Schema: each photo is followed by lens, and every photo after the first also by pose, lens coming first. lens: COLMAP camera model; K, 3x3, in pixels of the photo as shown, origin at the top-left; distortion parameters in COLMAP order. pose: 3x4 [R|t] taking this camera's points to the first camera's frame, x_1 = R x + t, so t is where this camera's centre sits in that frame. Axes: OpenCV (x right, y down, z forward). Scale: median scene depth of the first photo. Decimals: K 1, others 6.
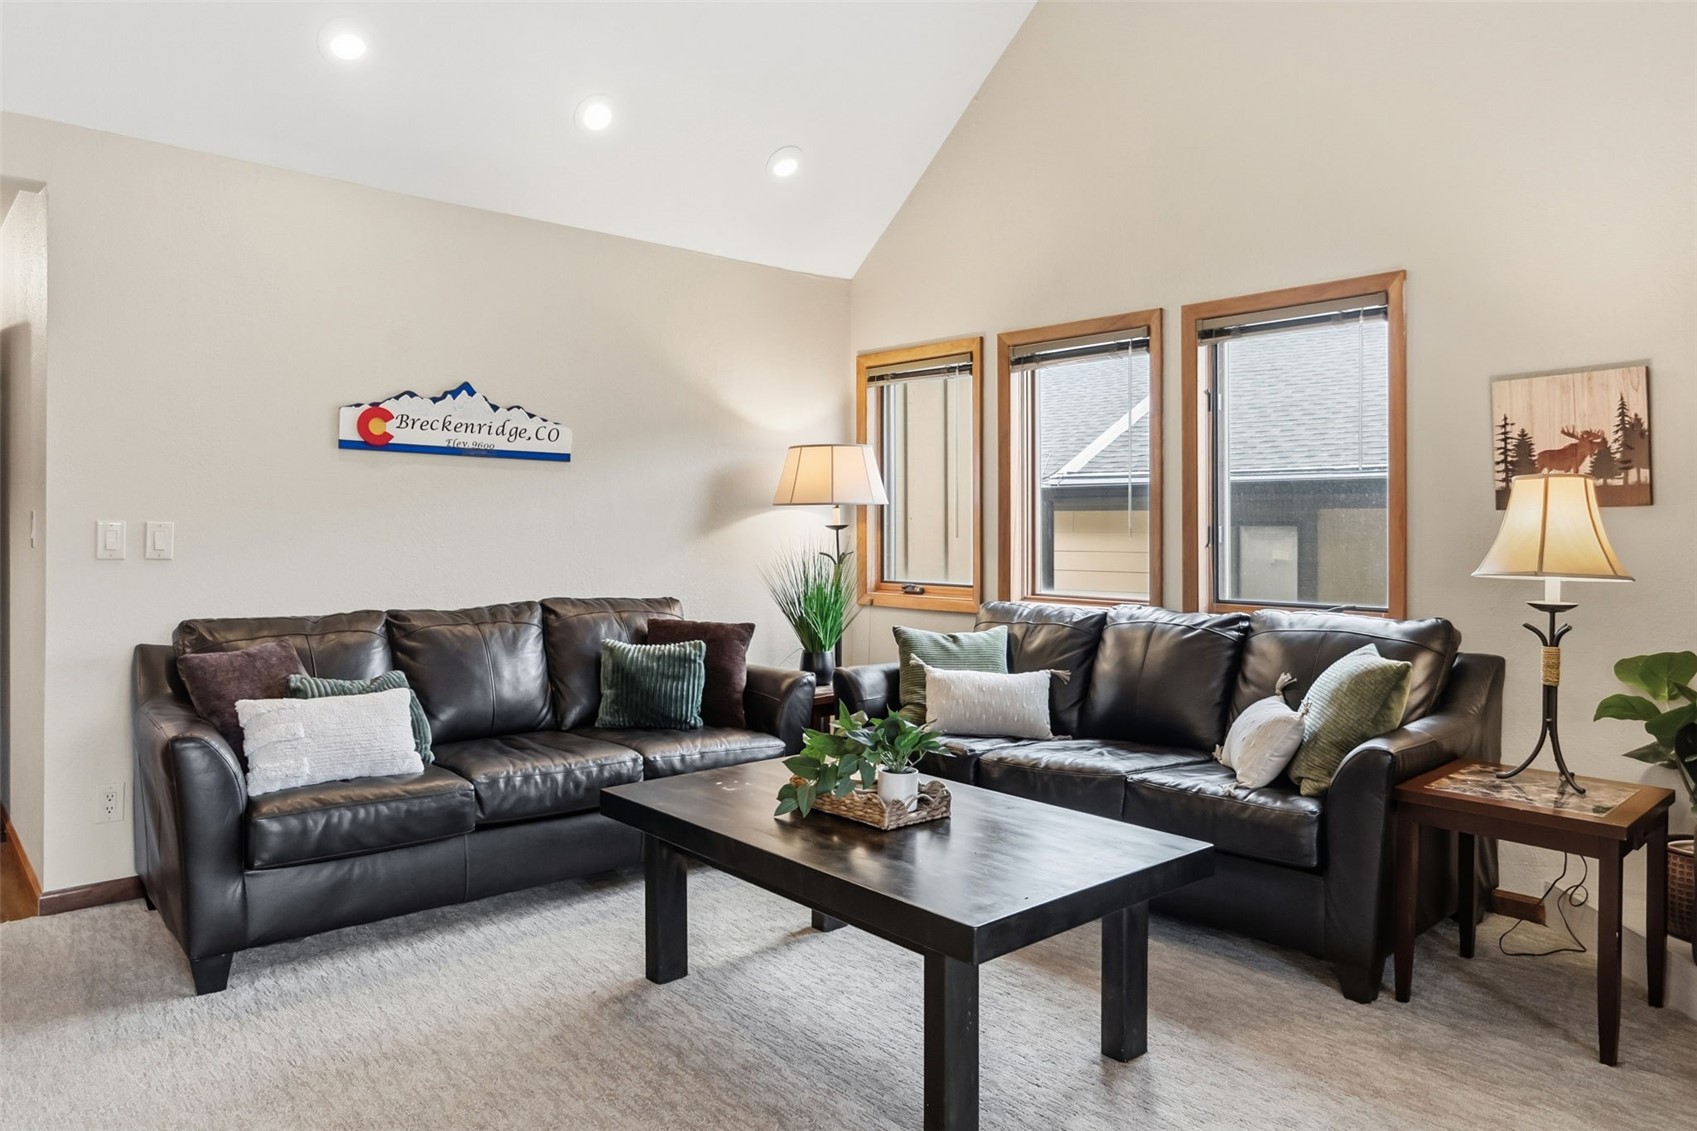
lens RADIAL K [[1118.4, 0, 863.3], [0, 1118.4, 514.0], [0, 0, 1]] dist [-0.009689, 0.000371]
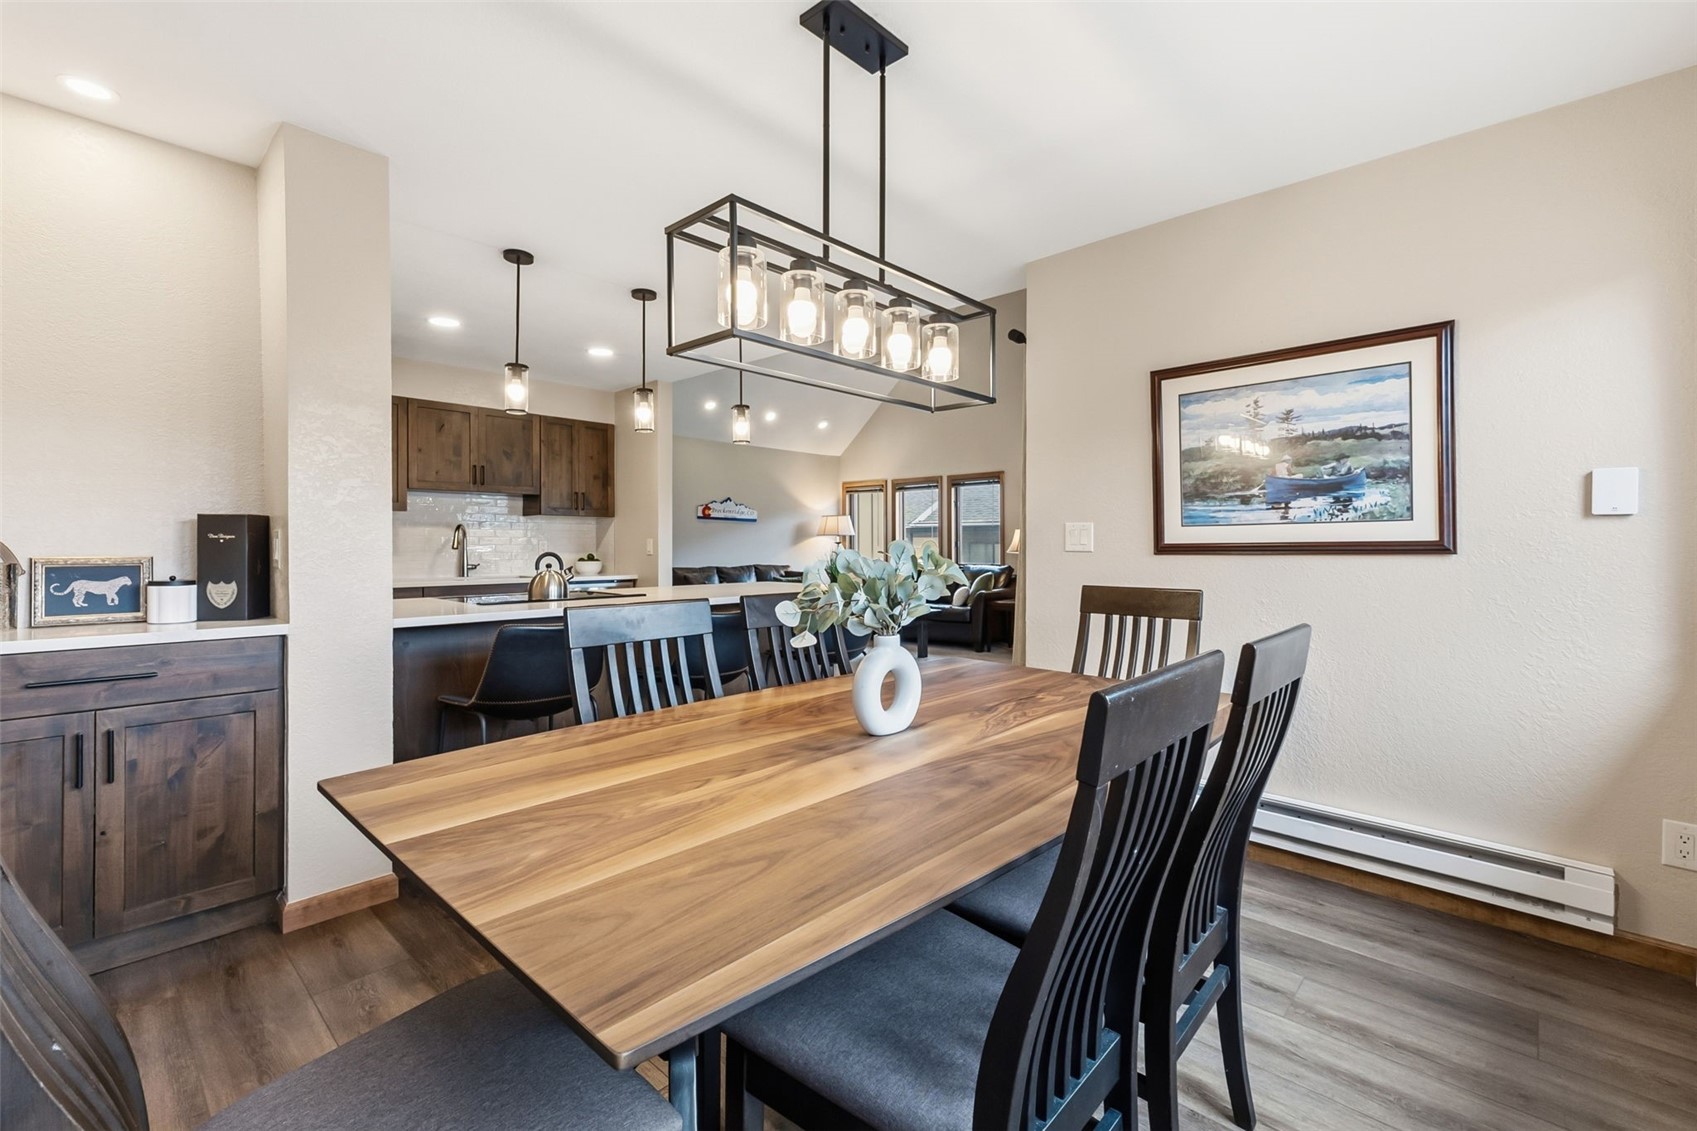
lens RADIAL K [[738.8, 0, 846.5], [0, 738.8, 550.3], [0, 0, 1]] dist [-0.002800, 0.000292]
pose [[0.997323, -0.001301, 0.073115, -0.179527], [0.000535, 0.999945, 0.010493, 0.012976], [-0.073125, -0.010425, 0.997268, -1.203303]]
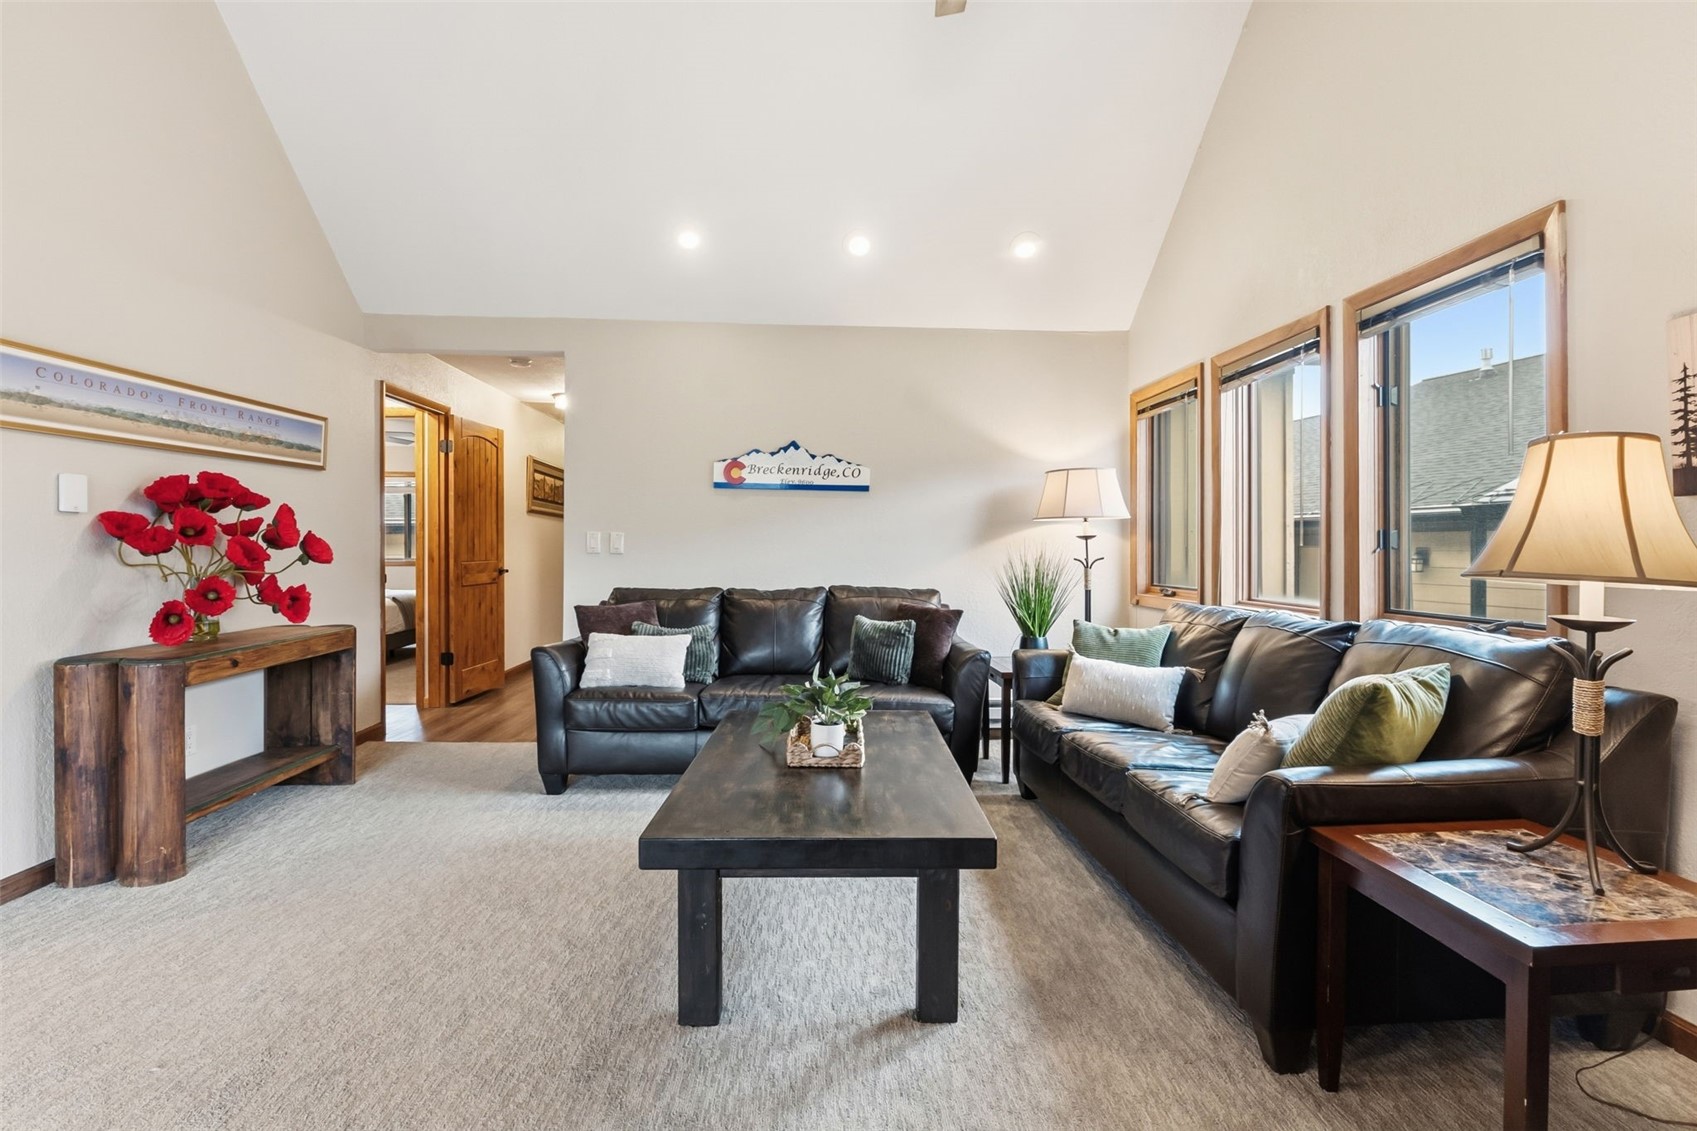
lens RADIAL K [[790.2, 0, 844.5], [0, 790.2, 540.5], [0, 0, 1]] dist [-0.011476, 0.002011]
pose [[0.778823, -0.003615, -0.627233, 0.384727], [0.002178, 0.999993, -0.003058, 0.021191], [0.627240, 0.001016, 0.778826, 0.216664]]
